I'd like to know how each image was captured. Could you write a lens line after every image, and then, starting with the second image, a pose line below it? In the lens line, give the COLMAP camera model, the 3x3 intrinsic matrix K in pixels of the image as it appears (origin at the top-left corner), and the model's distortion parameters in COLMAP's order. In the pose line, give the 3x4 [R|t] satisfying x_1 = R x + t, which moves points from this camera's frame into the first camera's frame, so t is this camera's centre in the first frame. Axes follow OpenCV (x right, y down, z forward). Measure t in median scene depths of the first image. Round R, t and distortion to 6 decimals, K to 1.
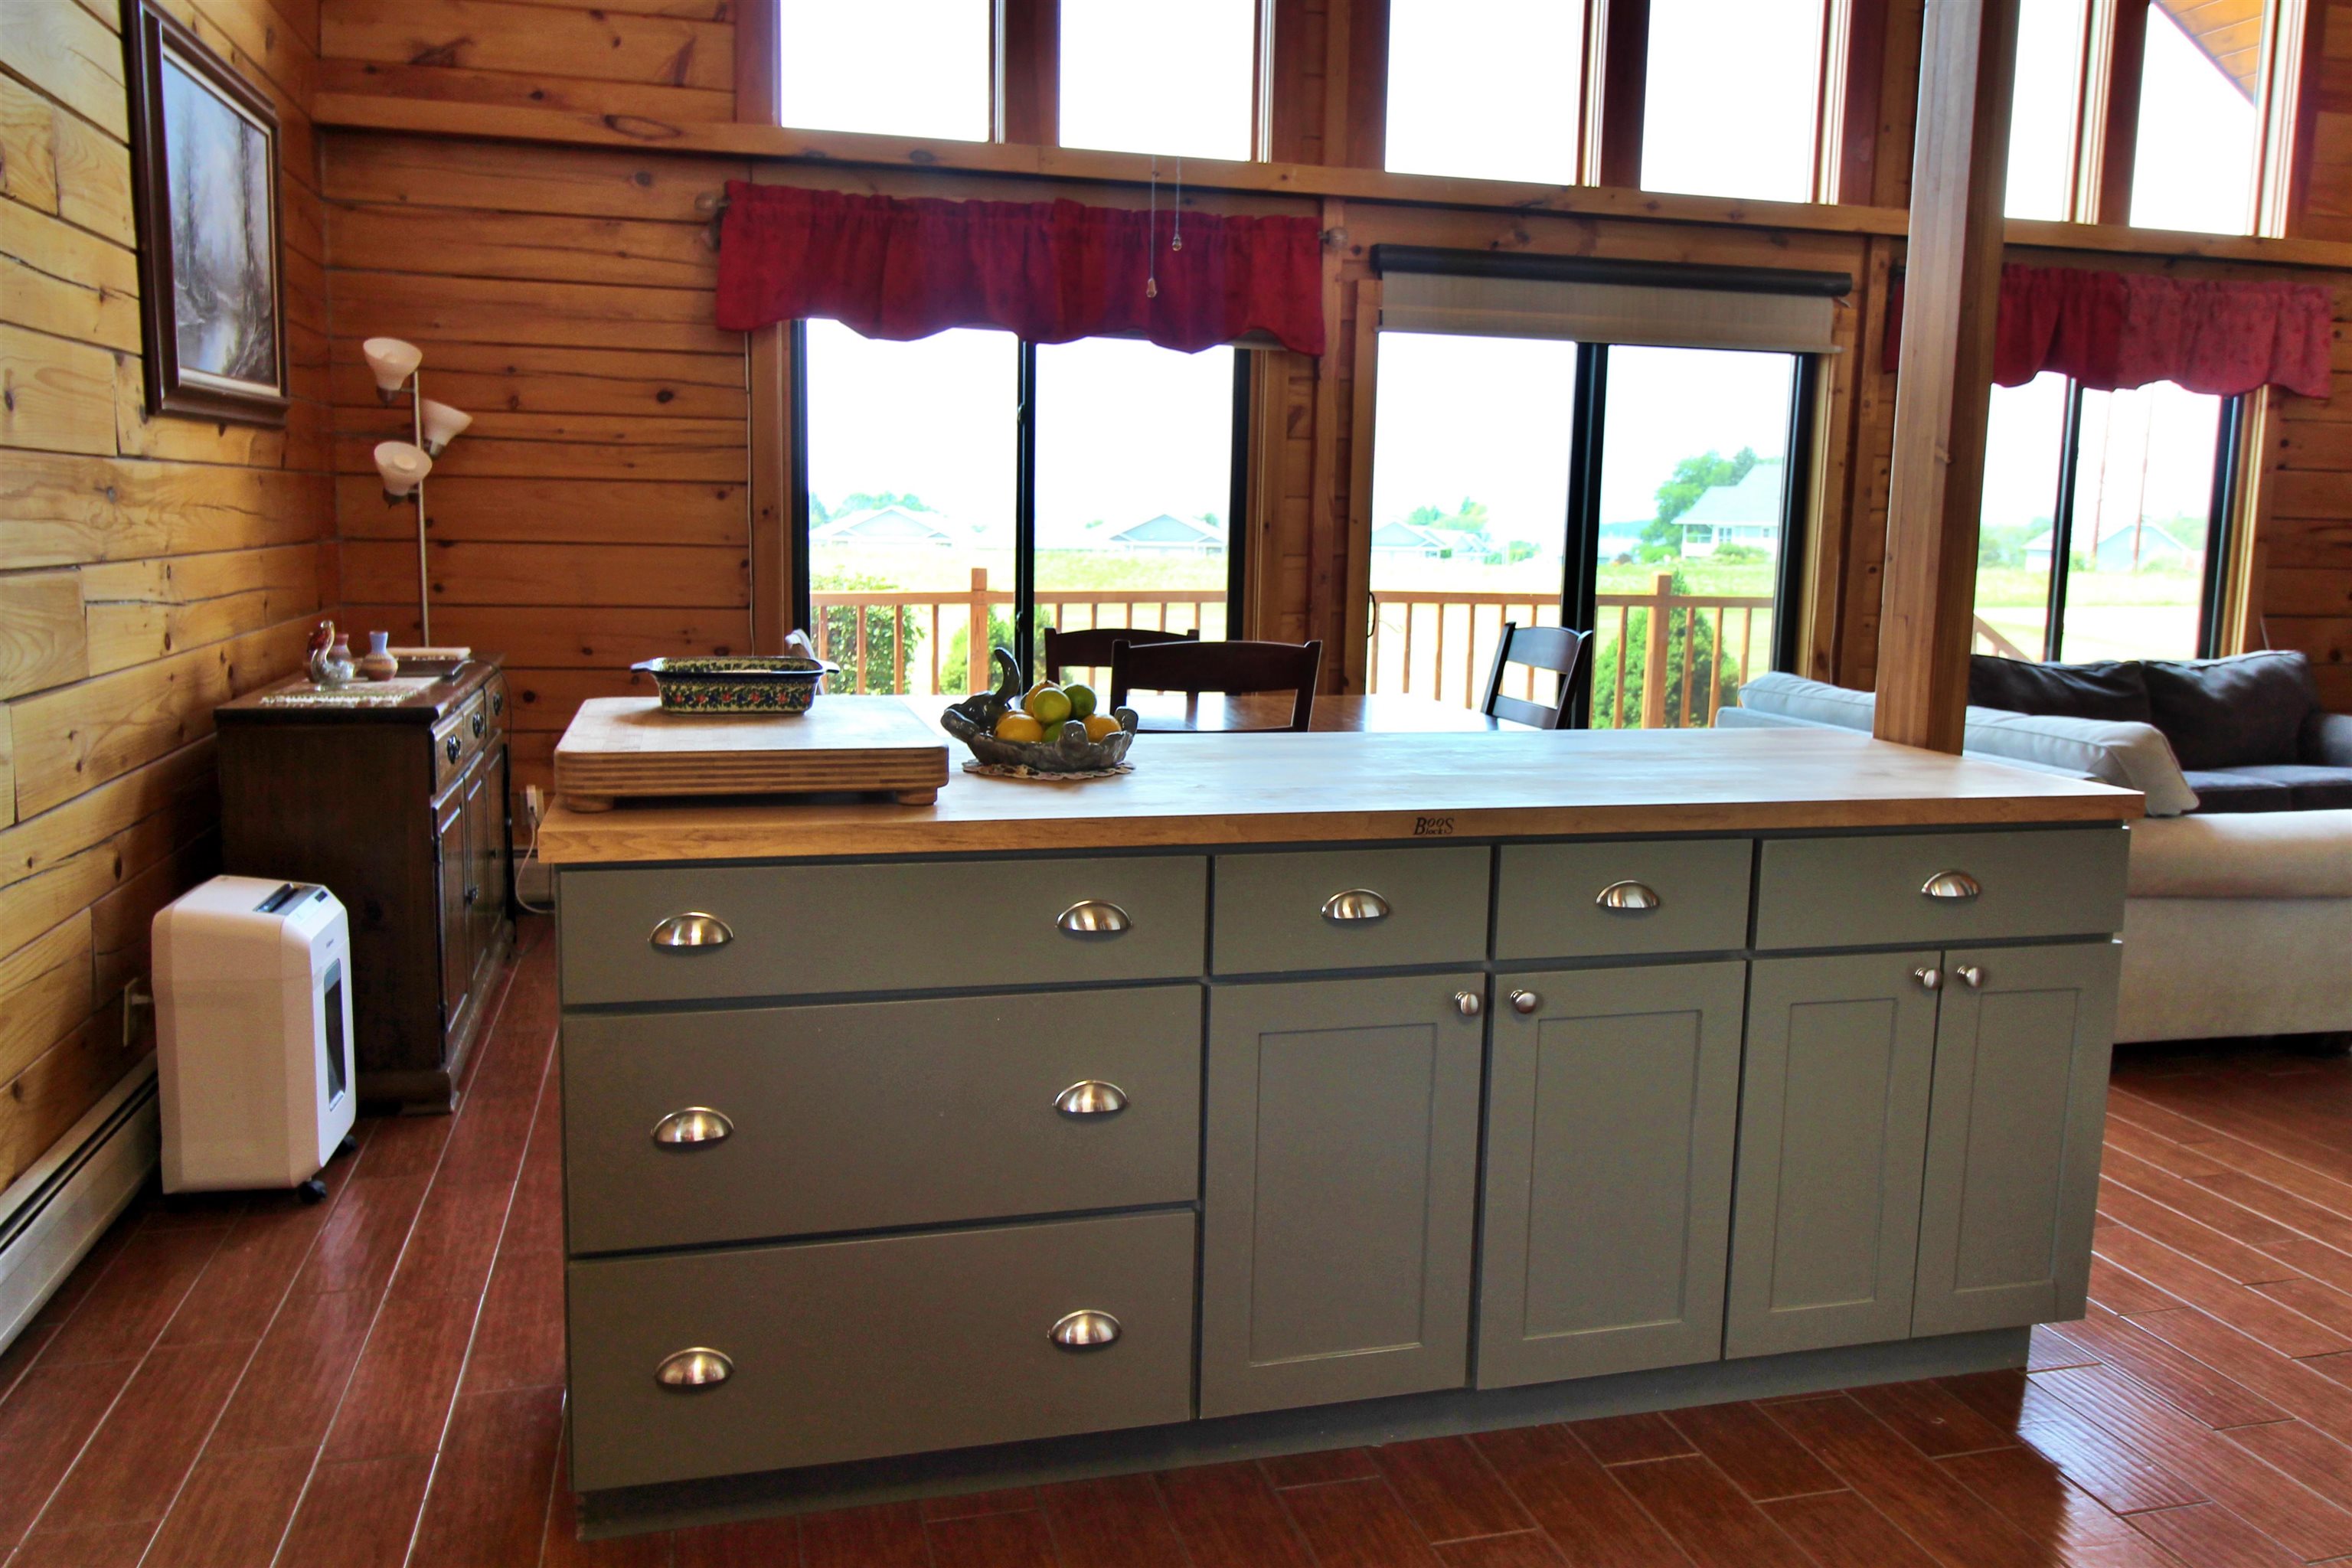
lens RADIAL K [[1731.9, 0, 1165.9], [0, 1731.9, 776.8], [0, 0, 1]] dist [0.007037, 0.003693]
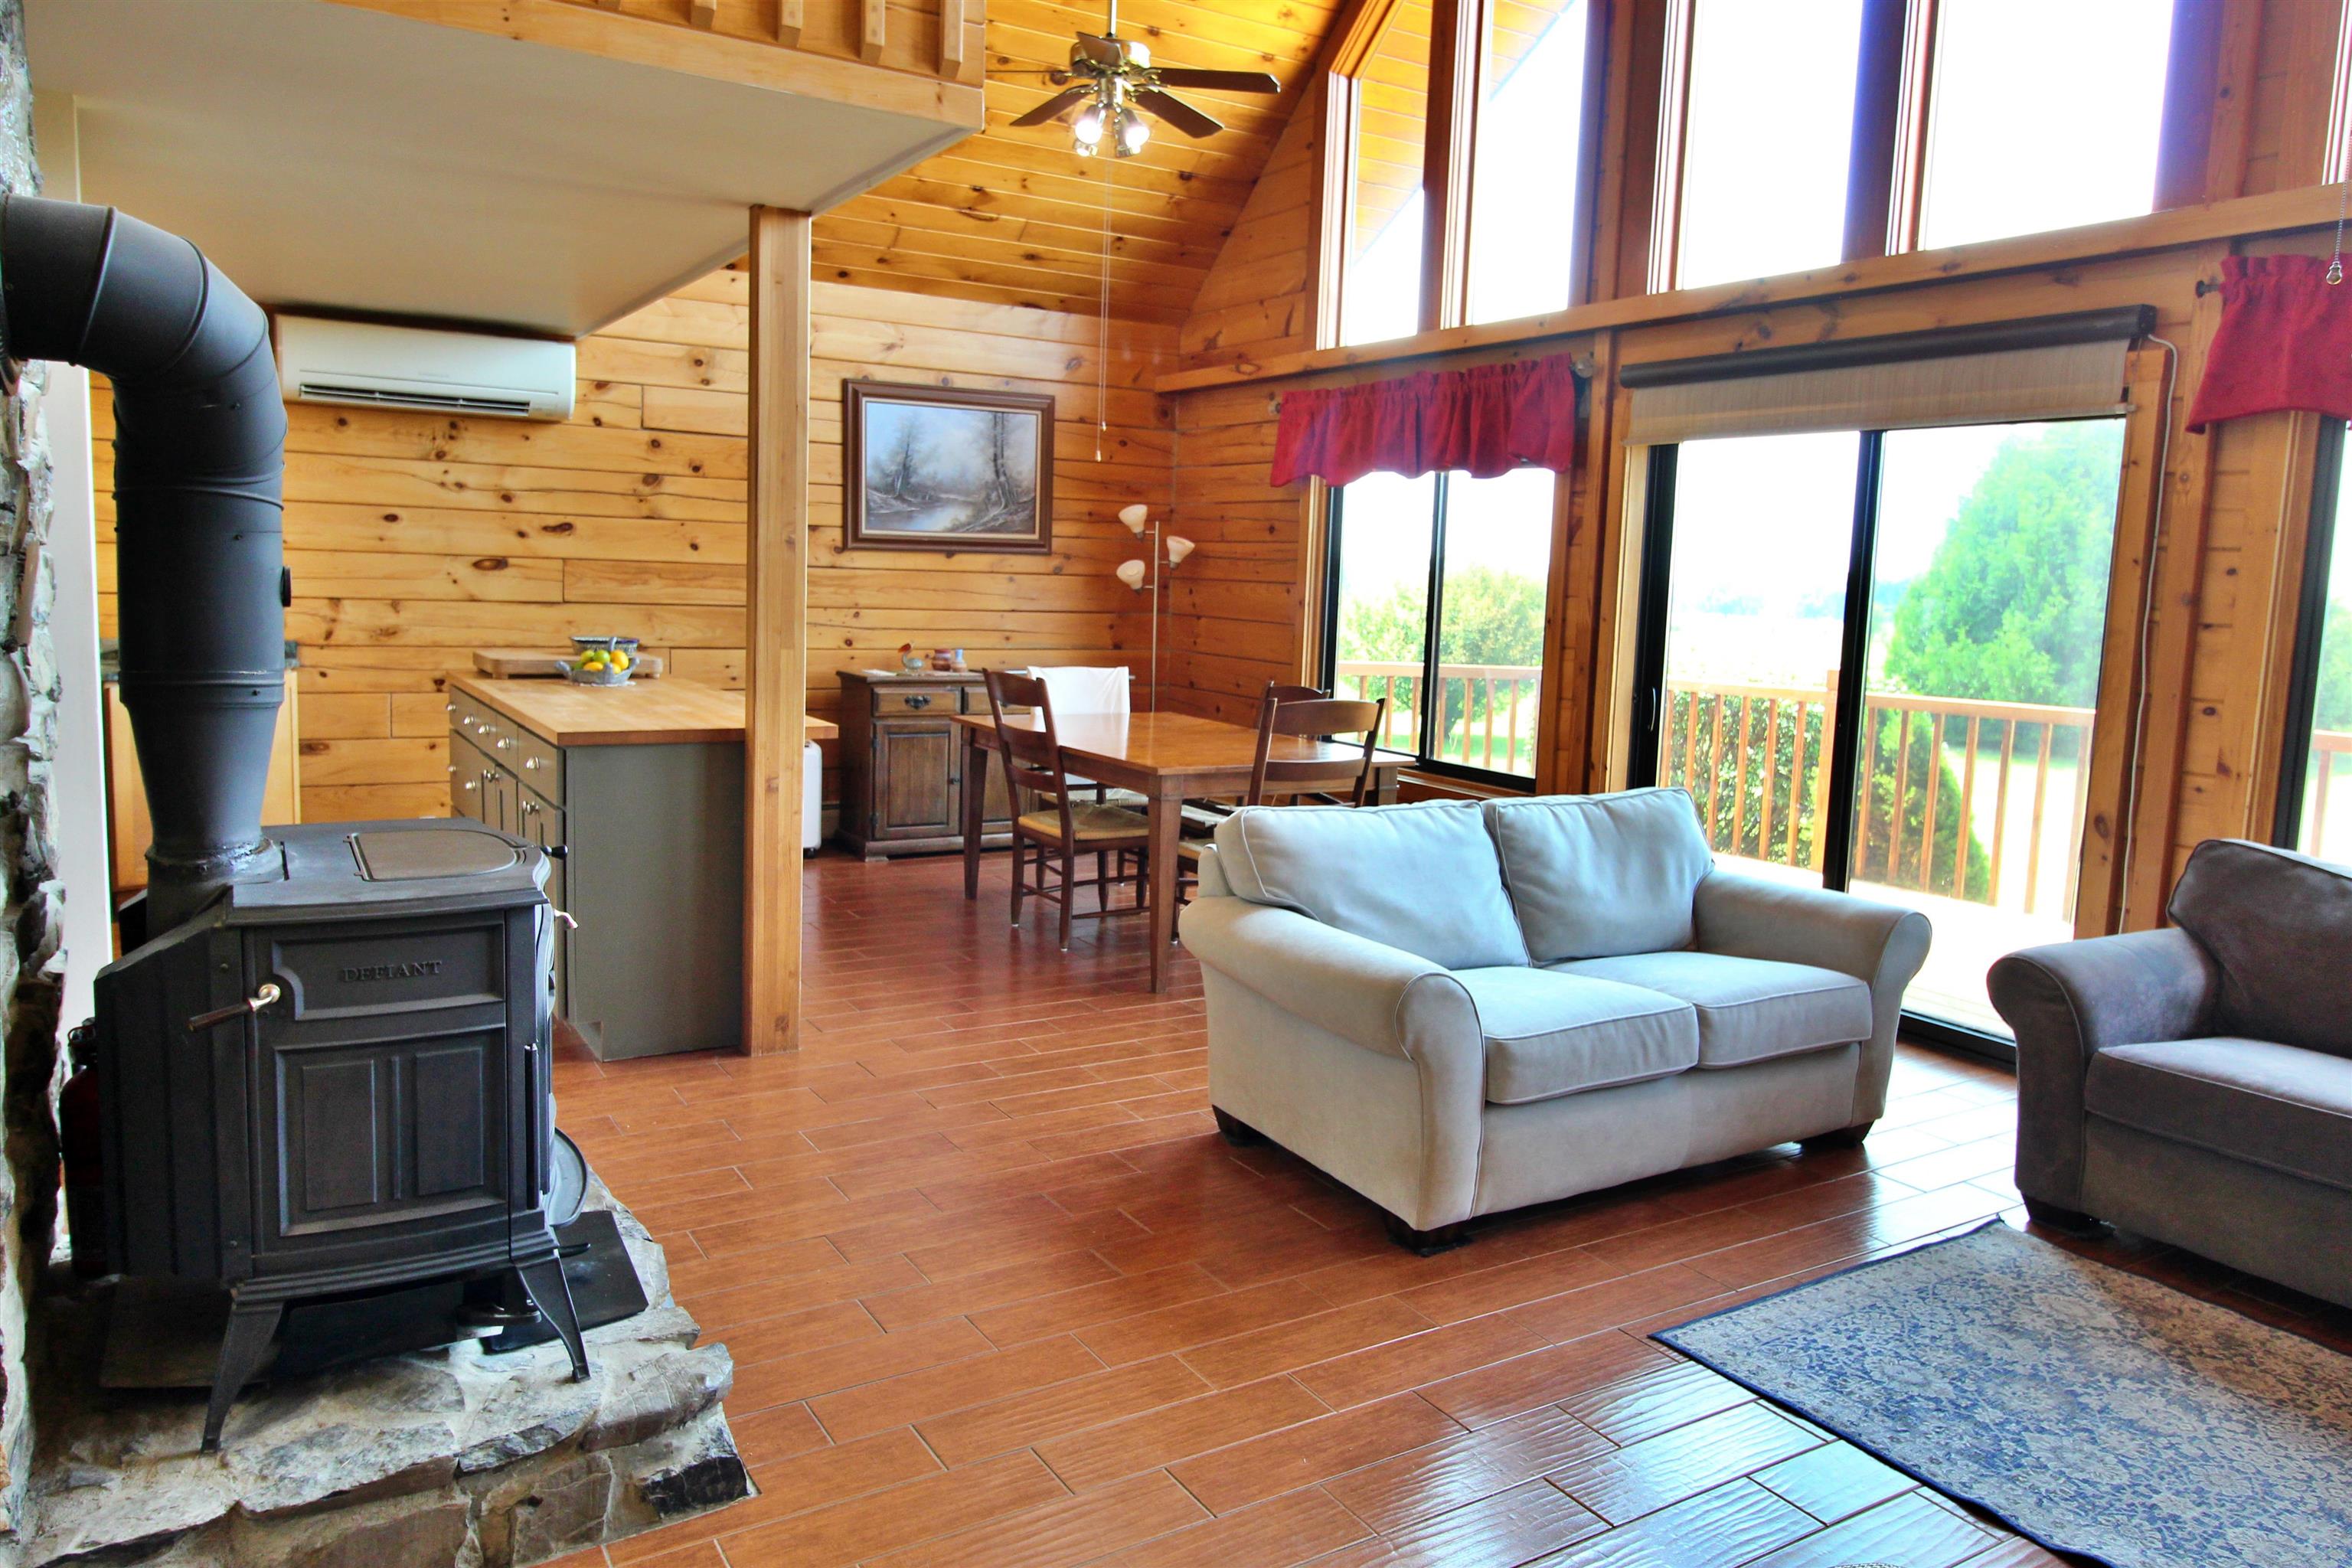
lens RADIAL K [[1601.6, 0, 1184.0], [0, 1601.6, 757.6], [0, 0, 1]] dist [0.010257, -0.008016]
pose [[0.291677, 0.101463, -0.951120, 0.968388], [-0.174004, 0.983395, 0.051545, -0.066754], [0.940557, 0.150464, 0.304488, 0.449634]]
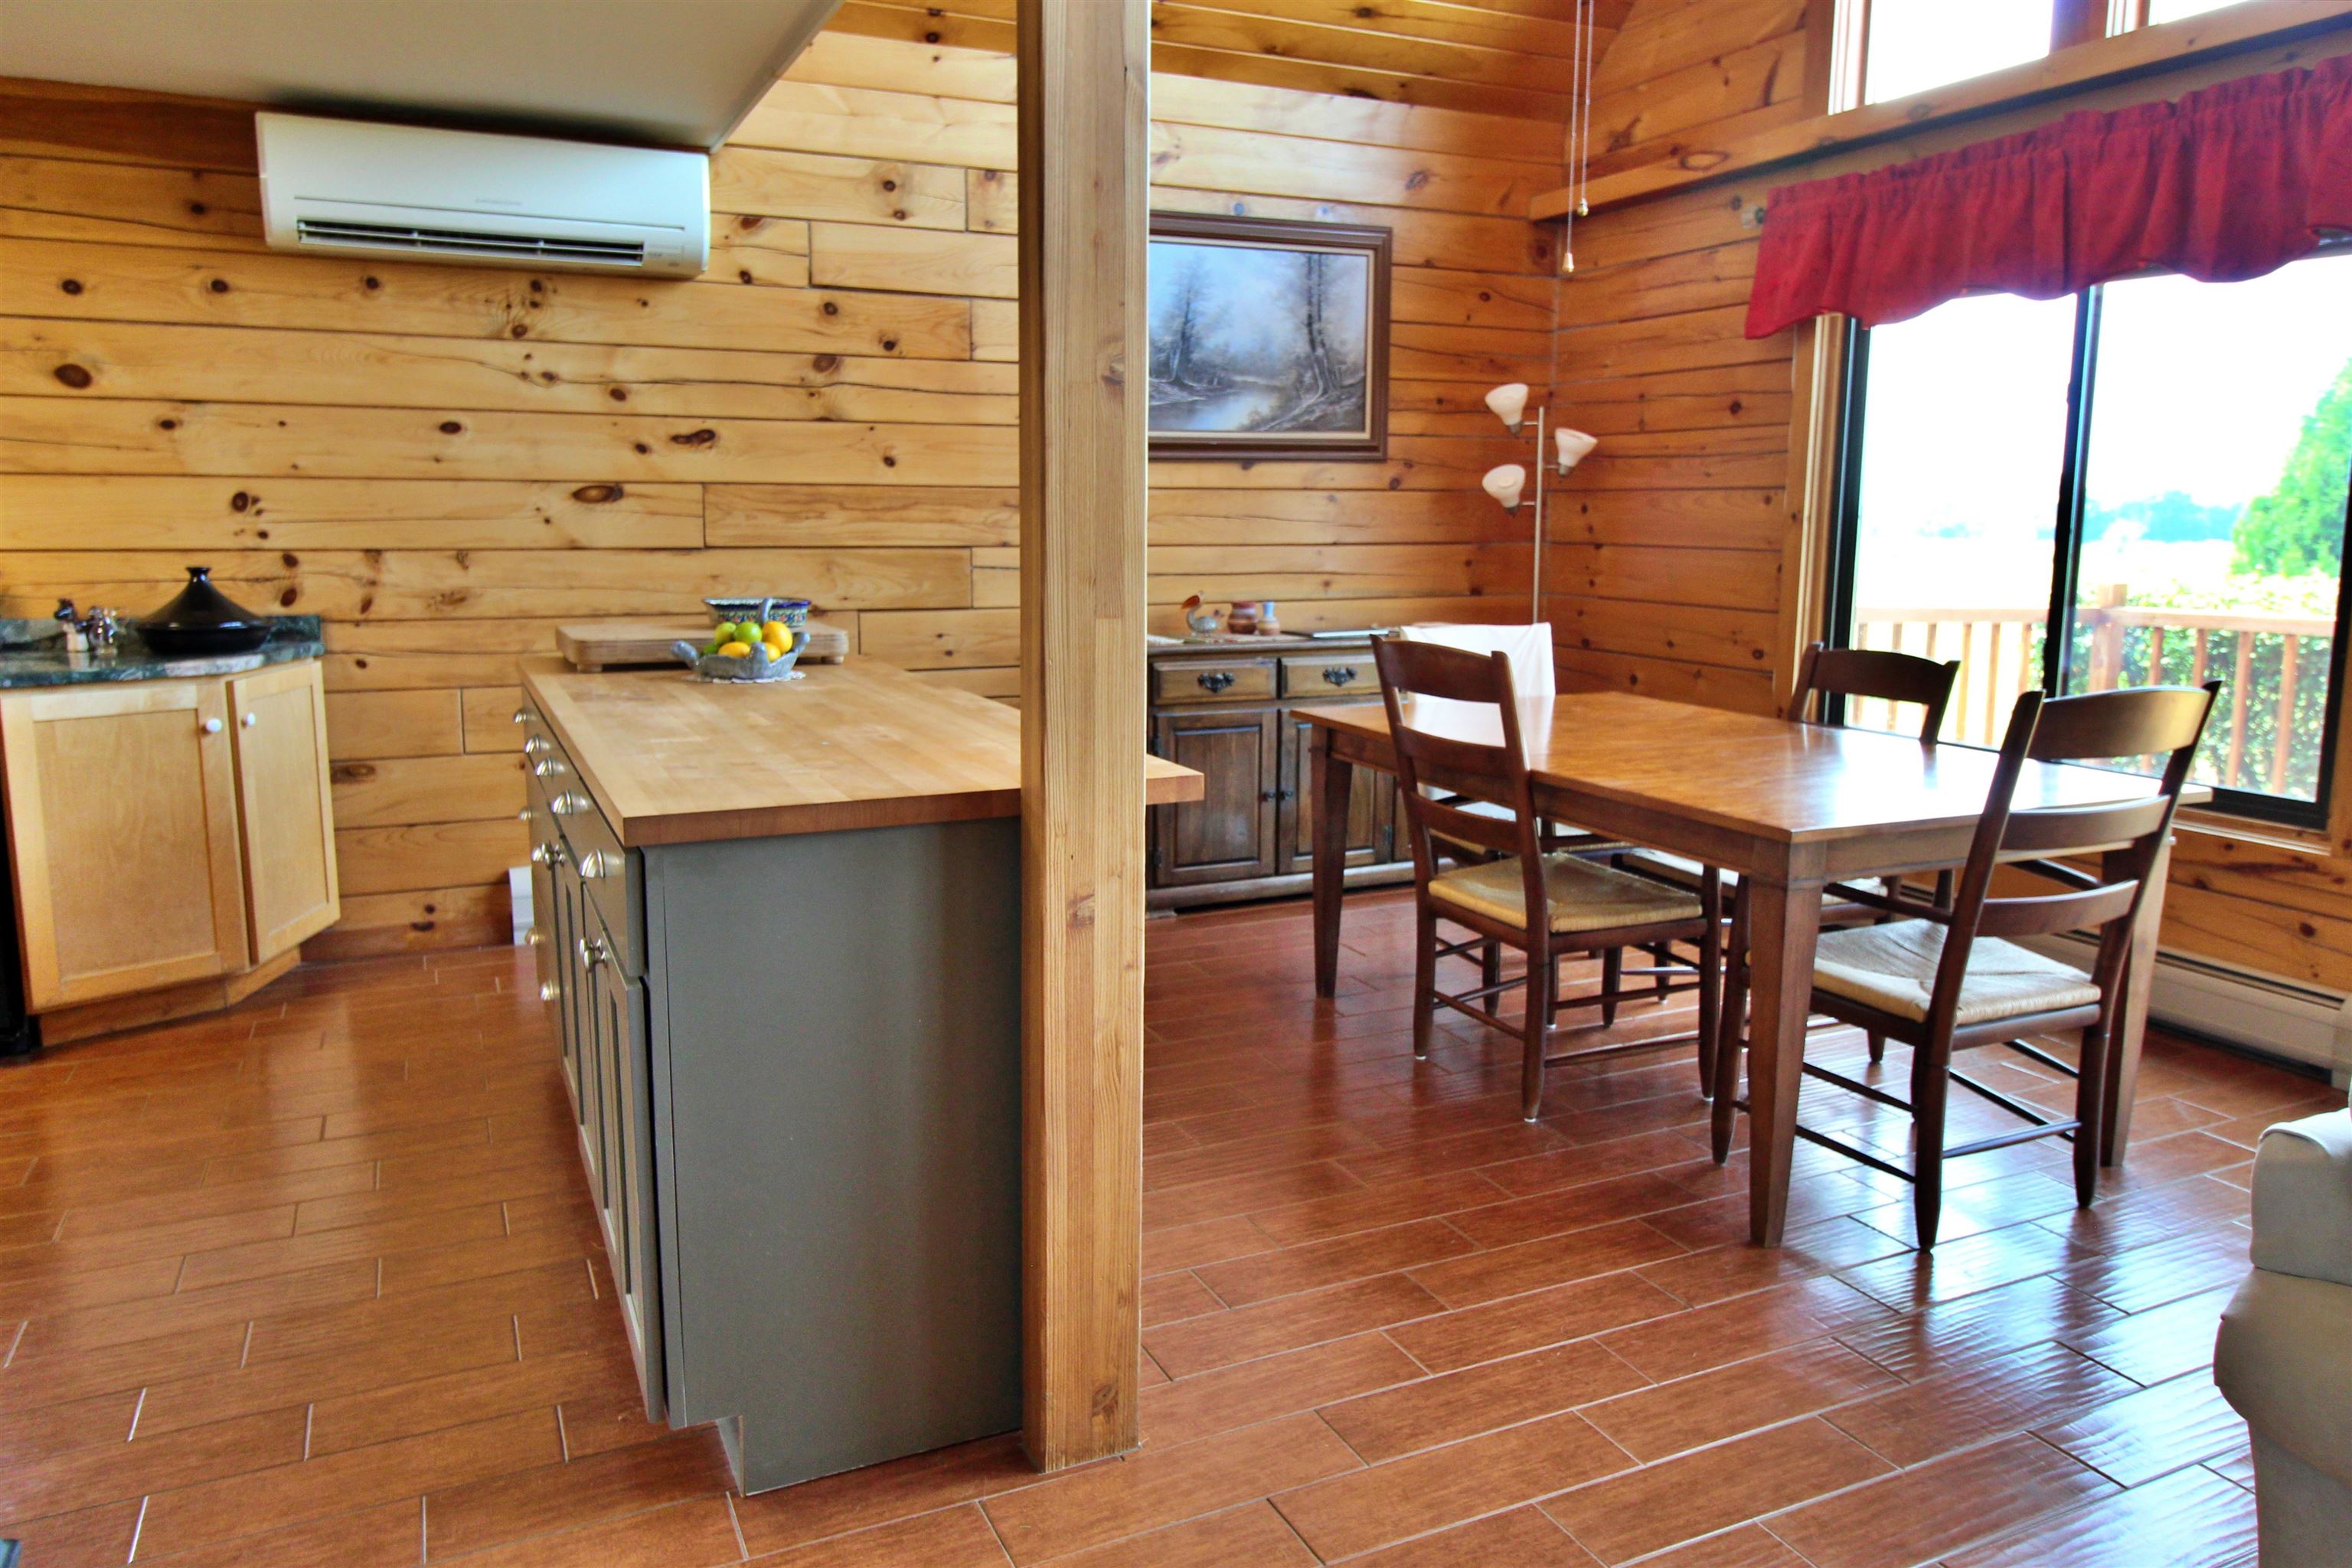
lens RADIAL K [[1601.6, 0, 1172.6], [0, 1601.6, 755.3], [0, 0, 1]] dist [0.010257, -0.008016]
pose [[0.180411, 0.129350, -0.975049, 0.546955], [-0.149221, 0.983440, 0.102853, -0.054394], [0.972206, 0.126942, 0.196725, 0.445197]]
